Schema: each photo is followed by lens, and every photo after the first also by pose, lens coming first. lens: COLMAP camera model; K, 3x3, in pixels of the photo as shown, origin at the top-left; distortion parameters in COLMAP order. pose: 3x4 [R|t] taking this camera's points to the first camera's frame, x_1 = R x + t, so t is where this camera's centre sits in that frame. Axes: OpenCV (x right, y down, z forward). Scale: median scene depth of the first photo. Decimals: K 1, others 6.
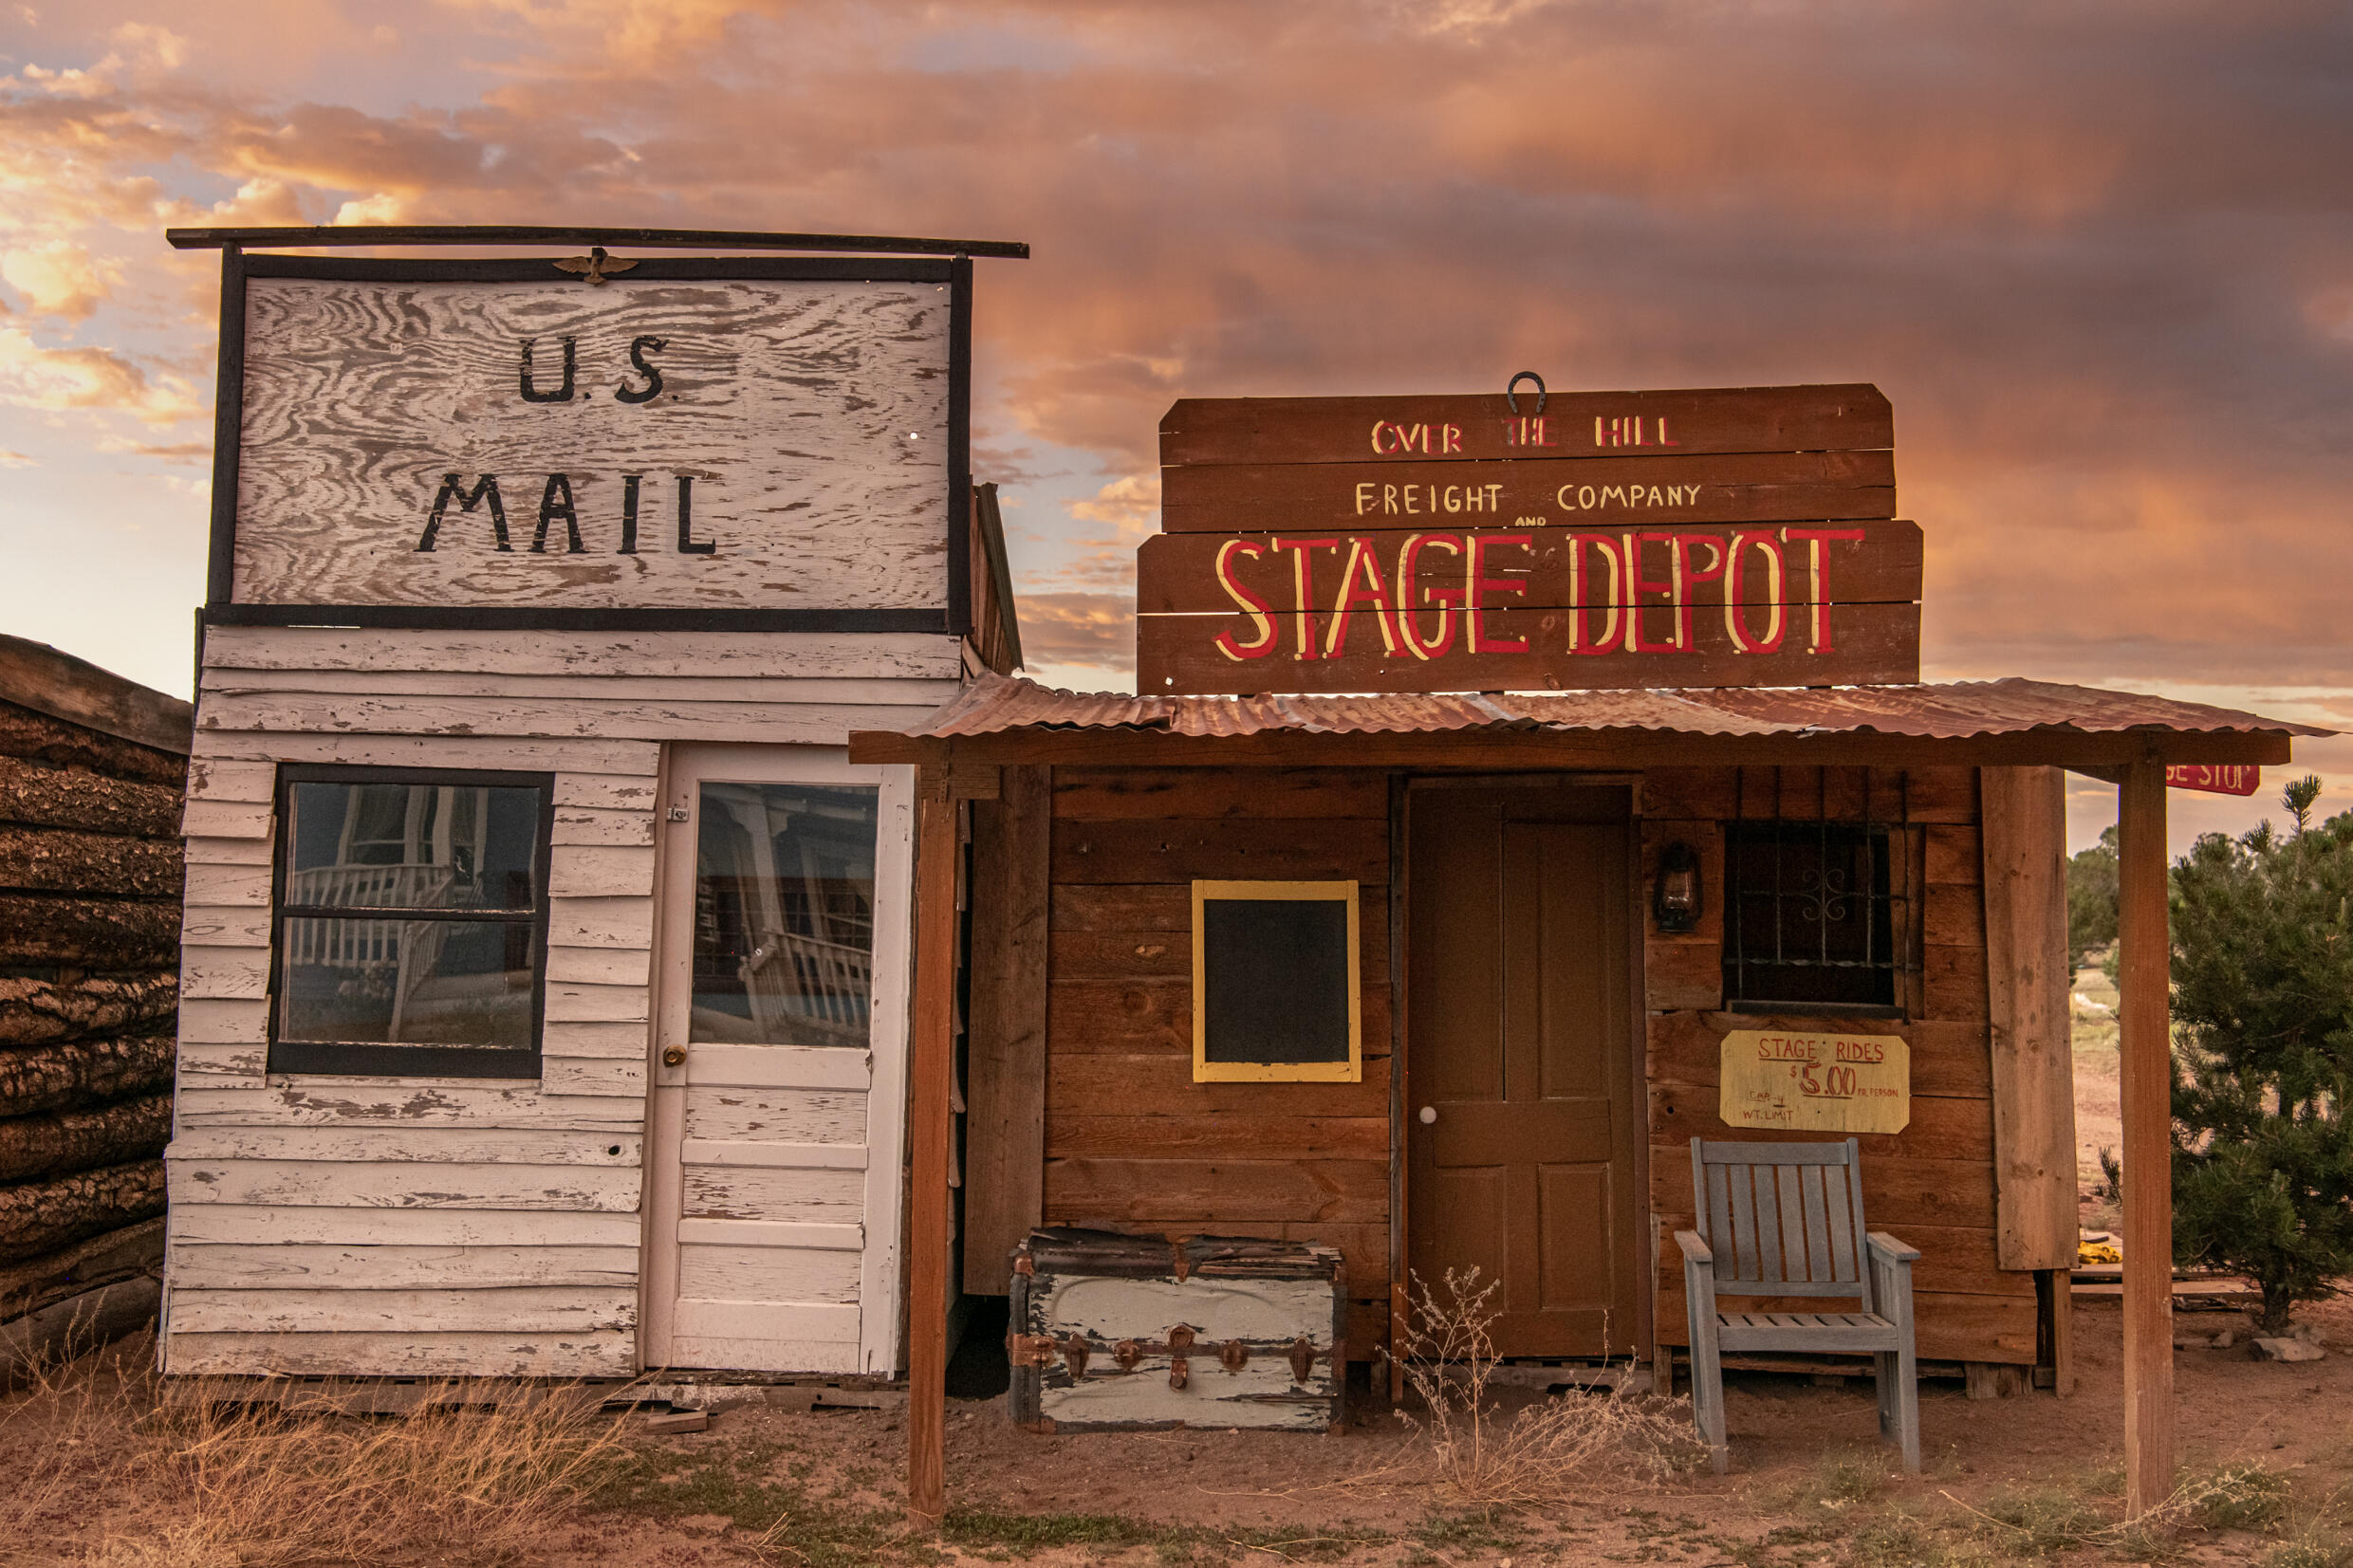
lens RADIAL K [[2441.6, 0, 1166.9], [0, 2441.6, 778.5], [0, 0, 1]] dist [0.021722, 0.000000]
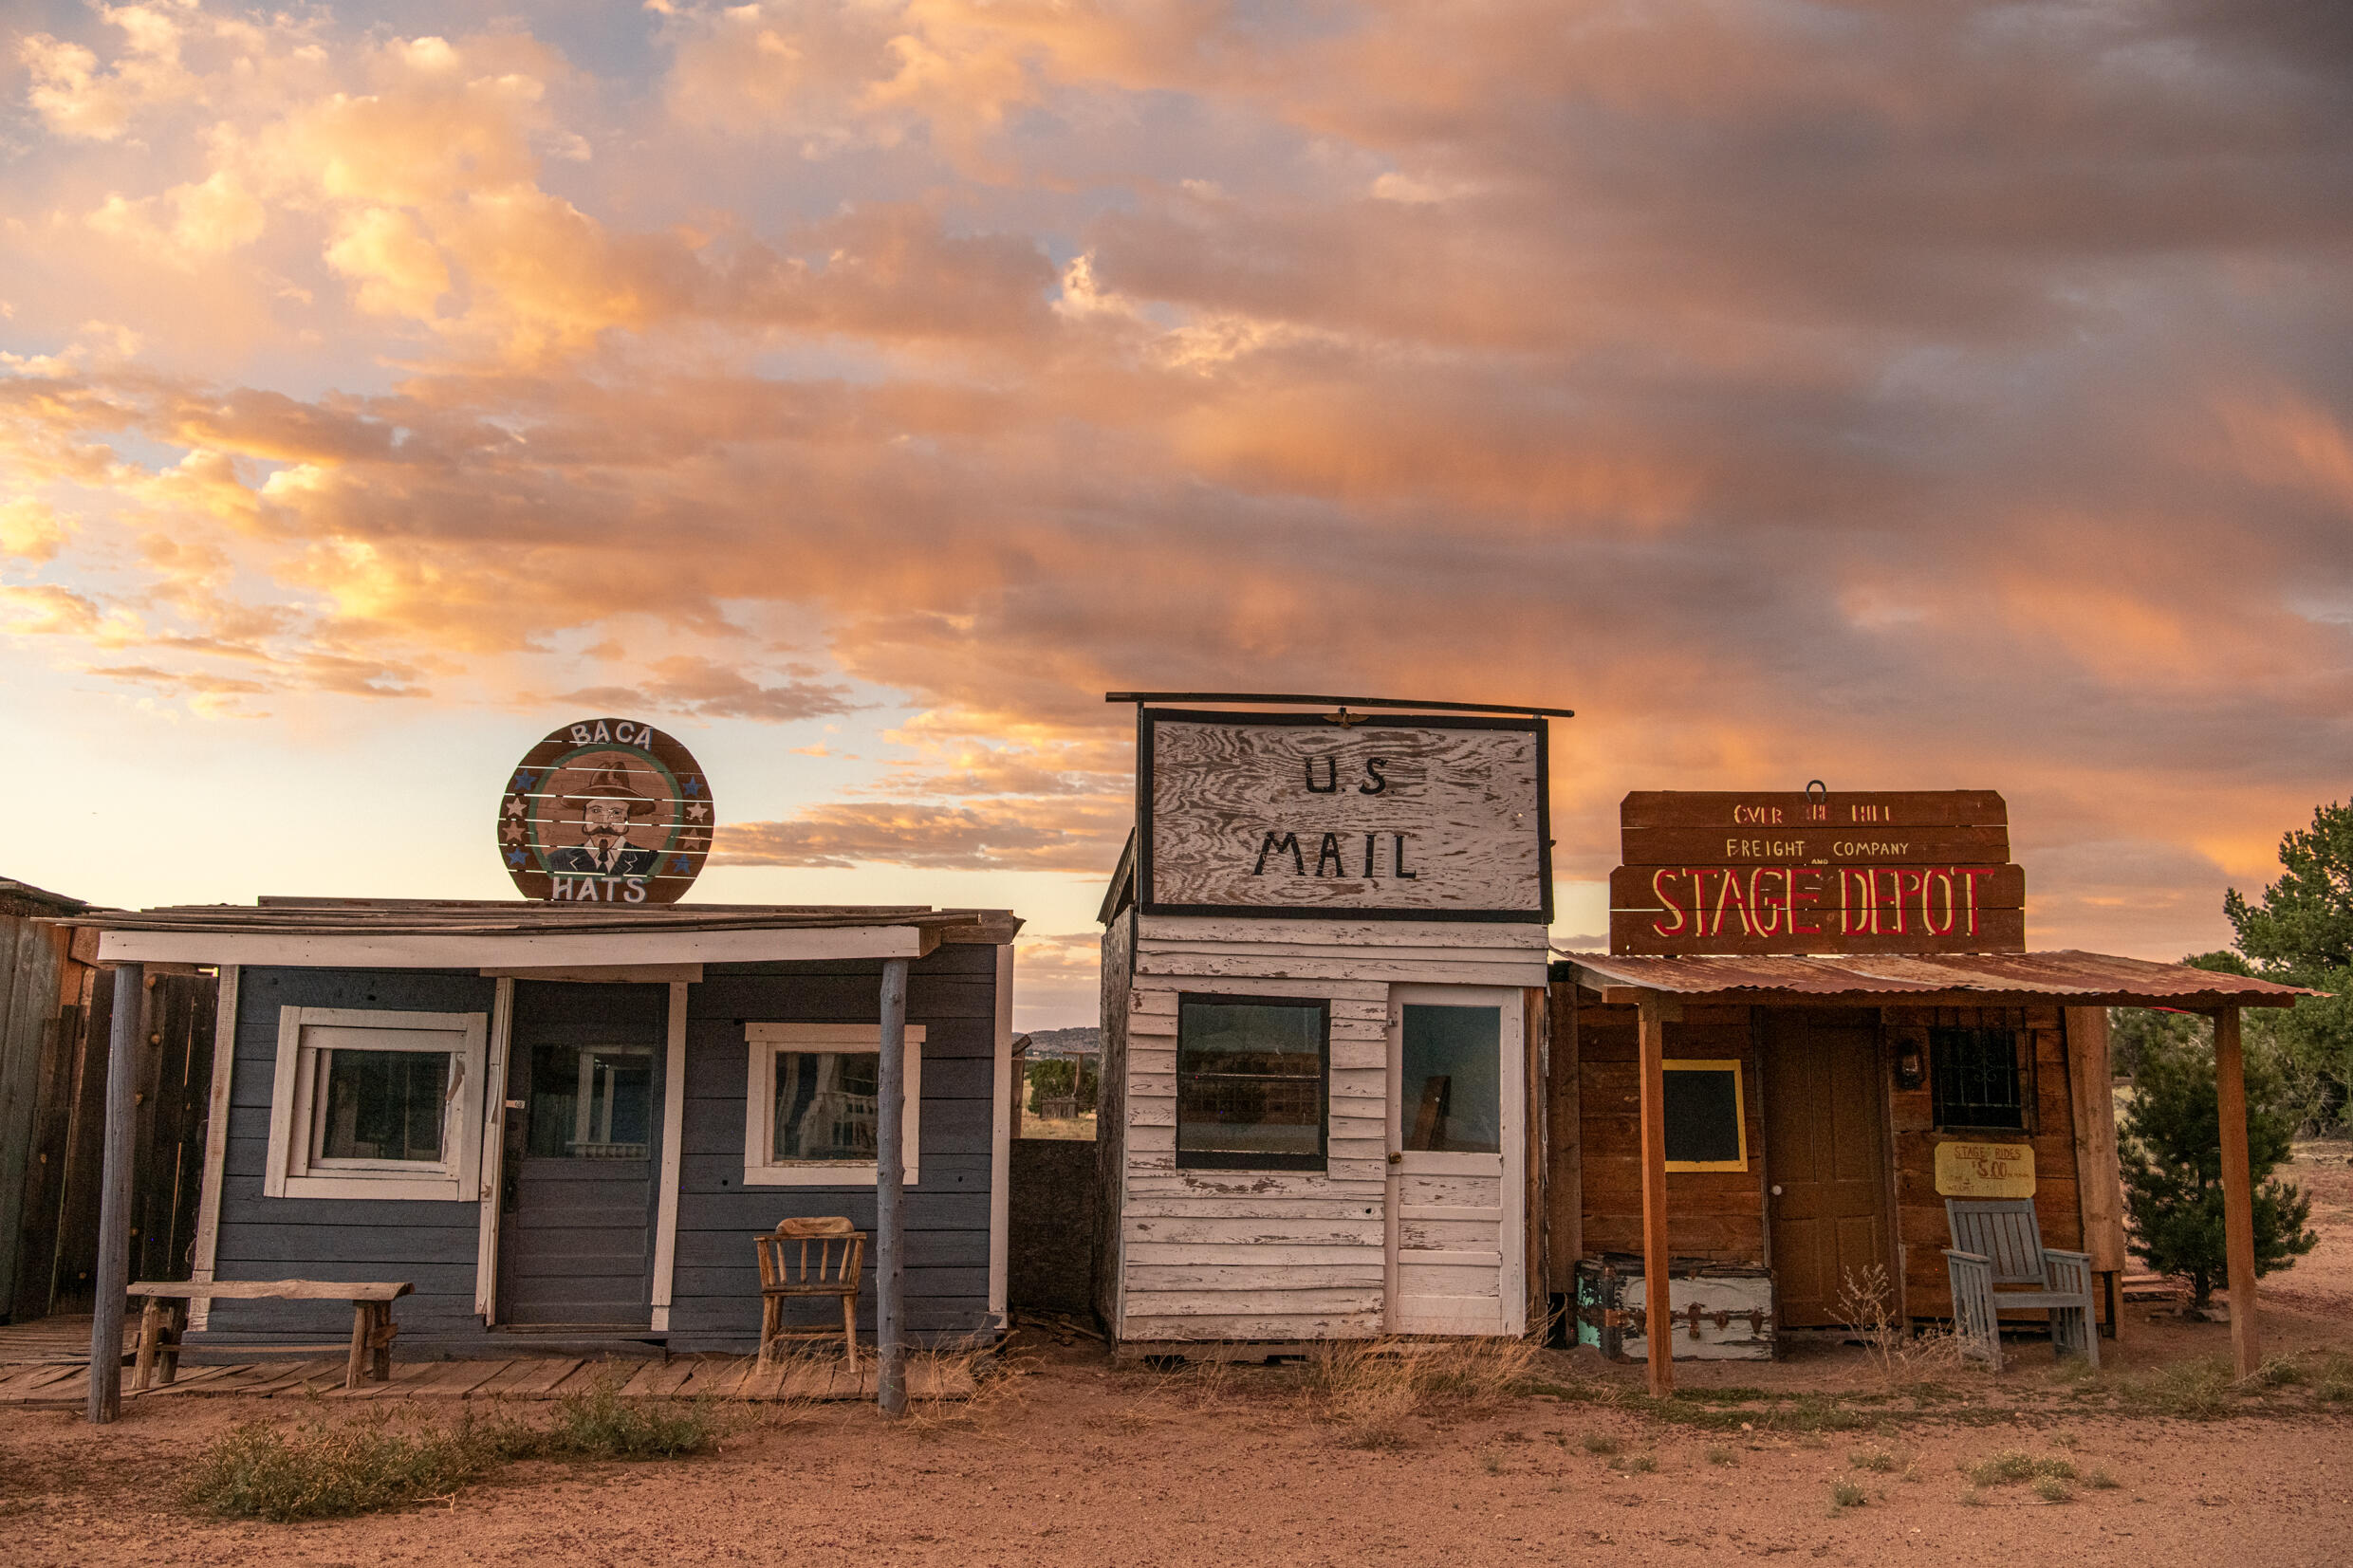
lens RADIAL K [[1994.8, 0, 1165.5], [0, 1994.8, 786.7], [0, 0, 1]] dist [-0.026403, 0.021746]
pose [[0.994169, 0.017358, 0.106429, -0.517575], [-0.008235, 0.996299, -0.085564, -0.030890], [-0.107520, 0.084189, 0.990632, -0.443011]]
